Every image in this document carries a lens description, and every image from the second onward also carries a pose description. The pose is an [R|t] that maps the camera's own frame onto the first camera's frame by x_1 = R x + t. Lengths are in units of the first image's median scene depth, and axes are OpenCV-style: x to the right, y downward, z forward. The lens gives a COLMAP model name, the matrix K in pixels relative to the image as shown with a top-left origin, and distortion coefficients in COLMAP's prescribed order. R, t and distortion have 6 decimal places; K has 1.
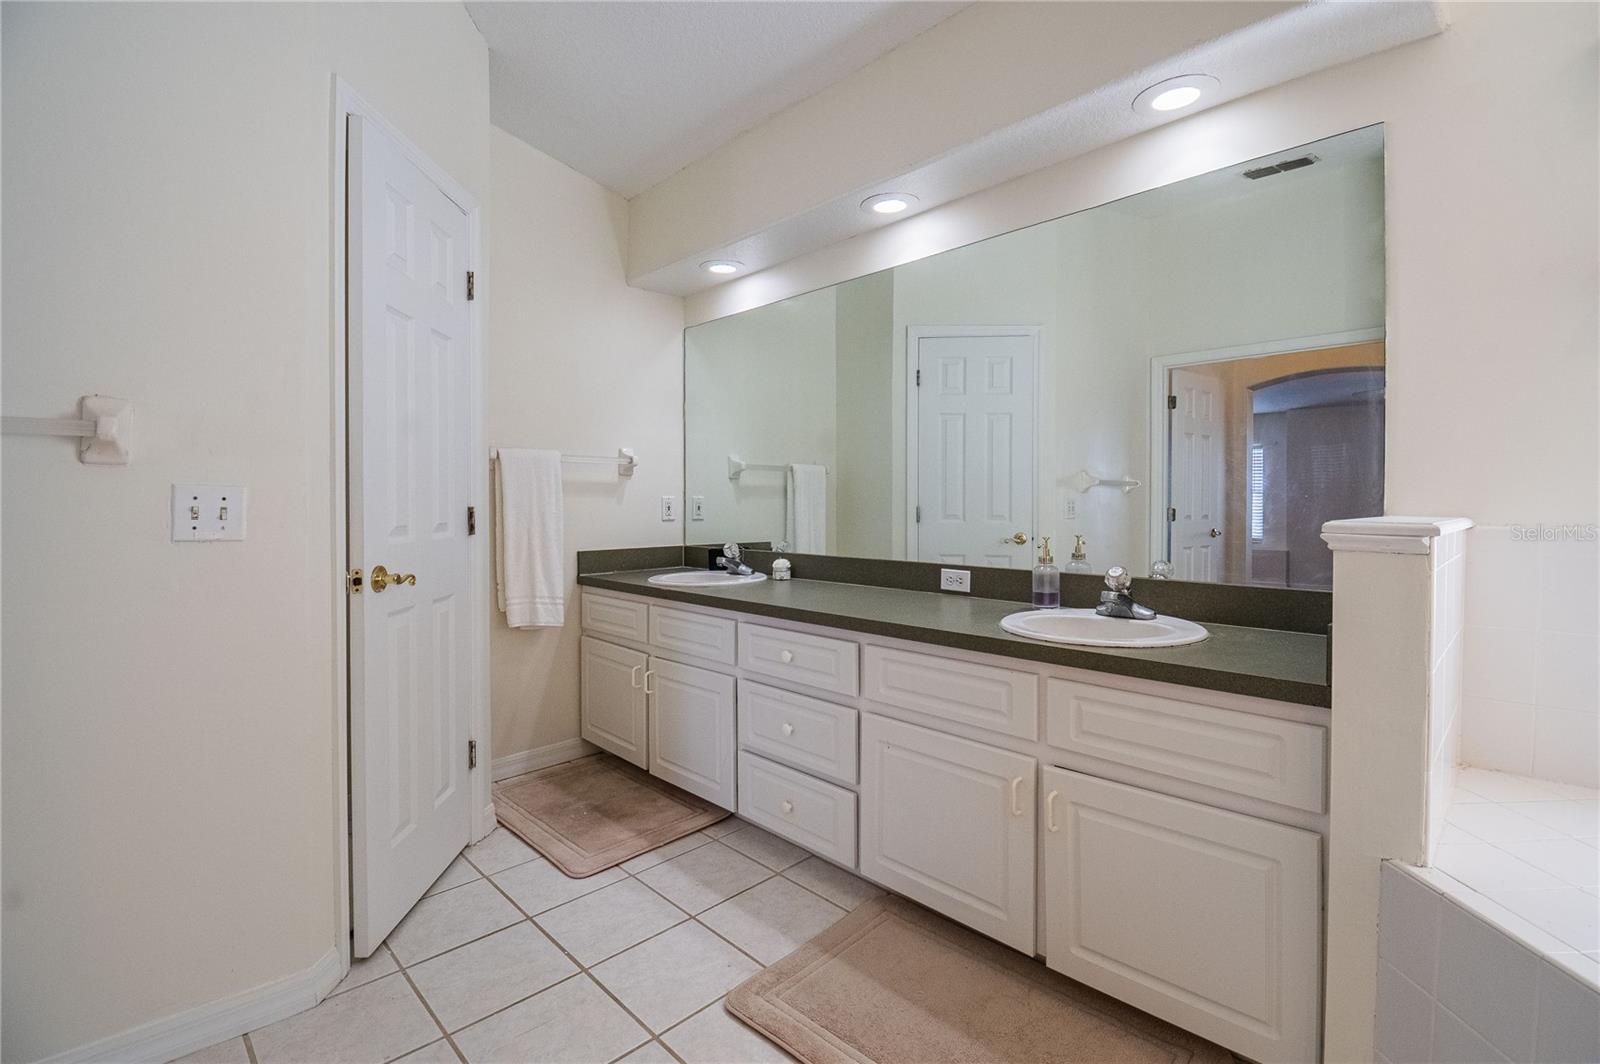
lens RADIAL K [[720.8, 0, 827.3], [0, 720.8, 514.8], [0, 0, 1]] dist [0.002290, -0.004278]
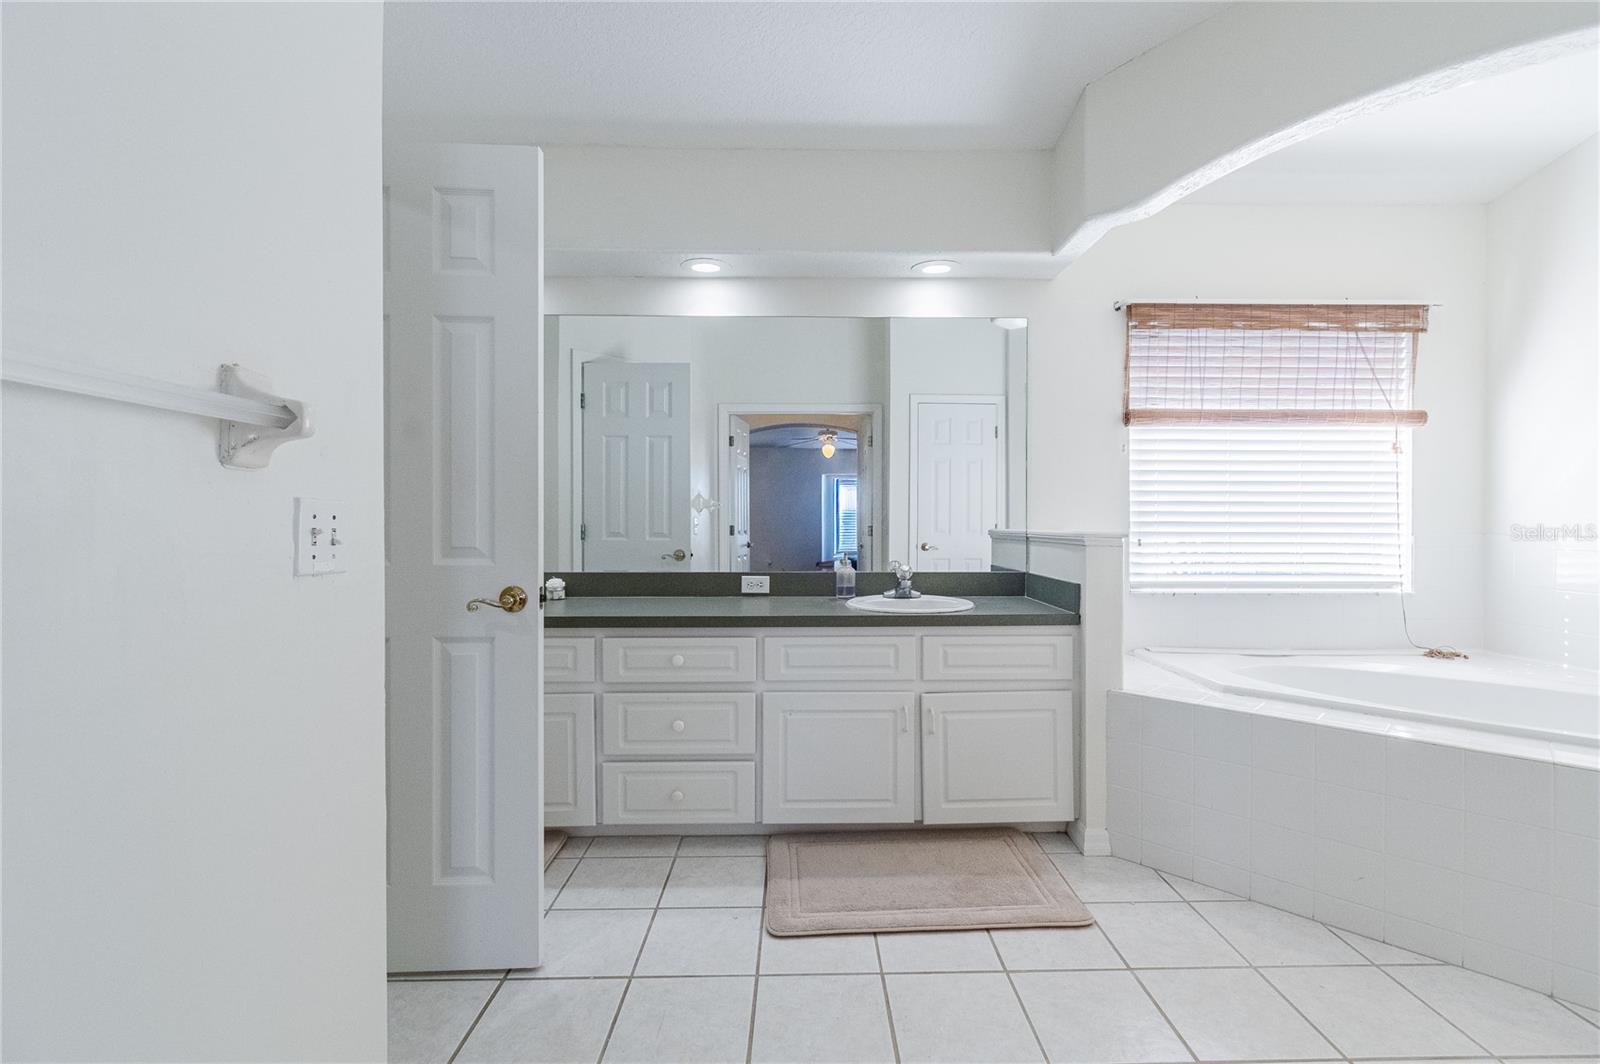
lens RADIAL K [[720.8, 0, 809.8], [0, 720.8, 542.0], [0, 0, 1]] dist [0.002290, -0.004278]
pose [[0.695698, -0.020198, 0.718050, -0.774023], [0.011151, 0.999788, 0.017319, -0.002956], [-0.718247, -0.004042, 0.695776, 0.088556]]
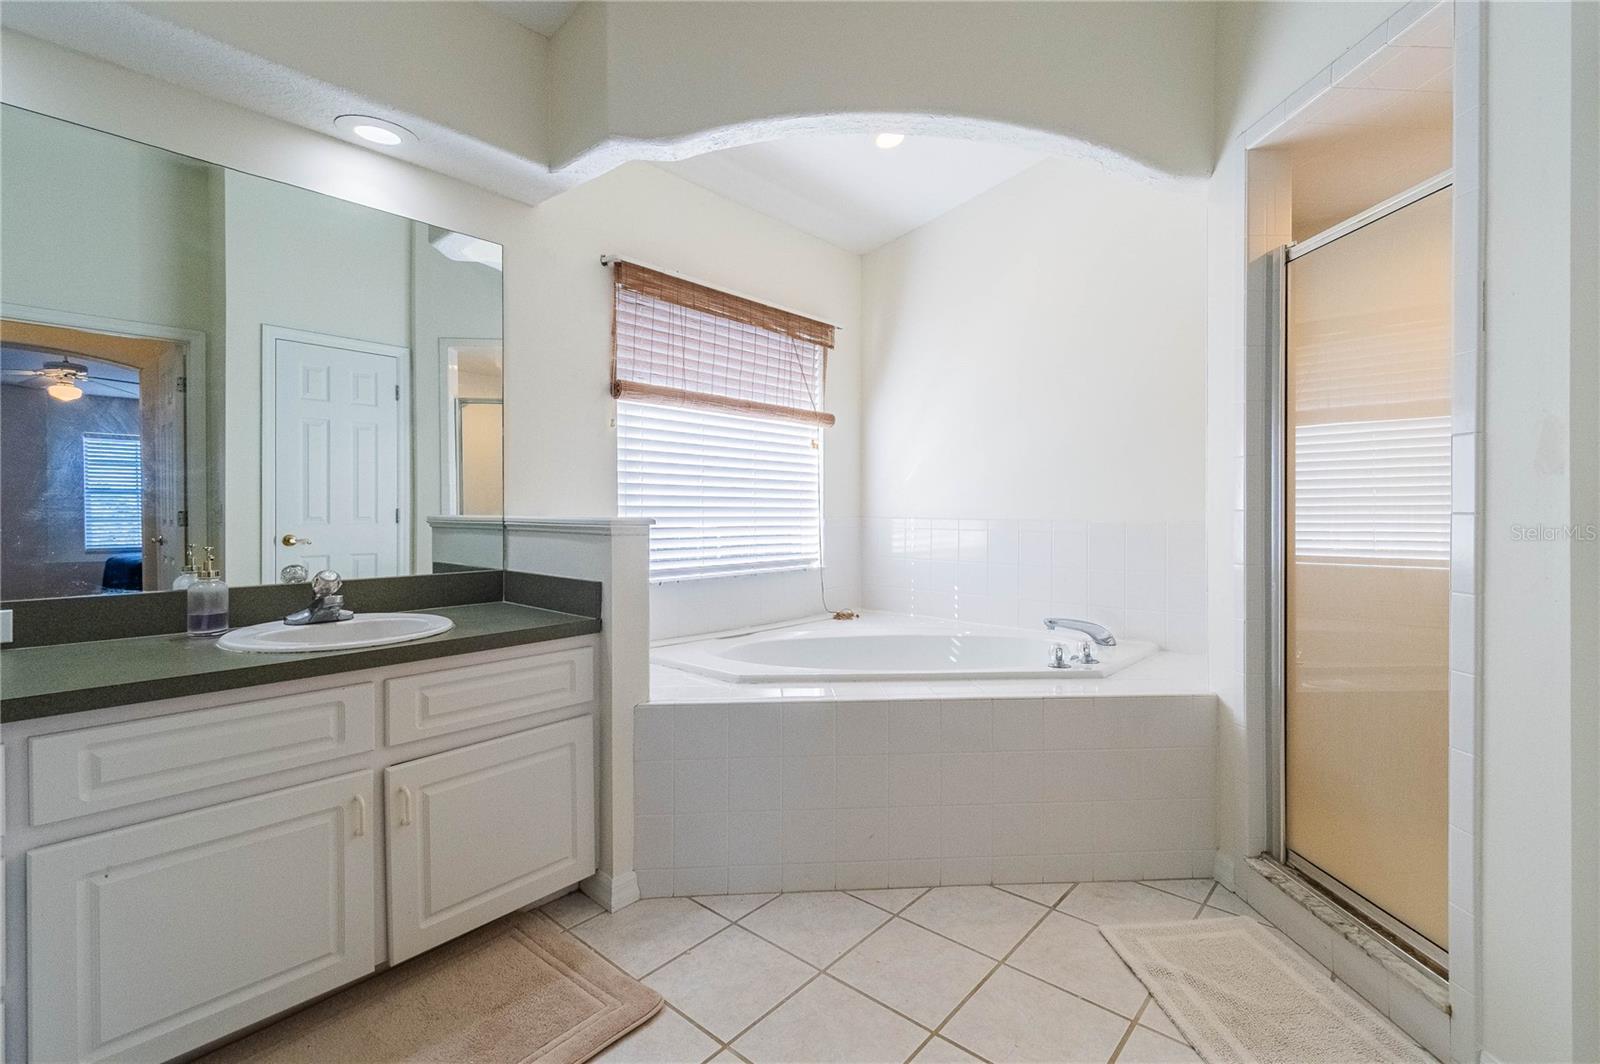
lens RADIAL K [[720.8, 0, 822.7], [0, 720.8, 519.5], [0, 0, 1]] dist [0.002290, -0.004278]
pose [[-0.085876, -0.017614, 0.996150, -0.599419], [0.011809, 0.999755, 0.018695, -0.007588], [-0.996236, 0.013369, -0.085647, 0.388081]]
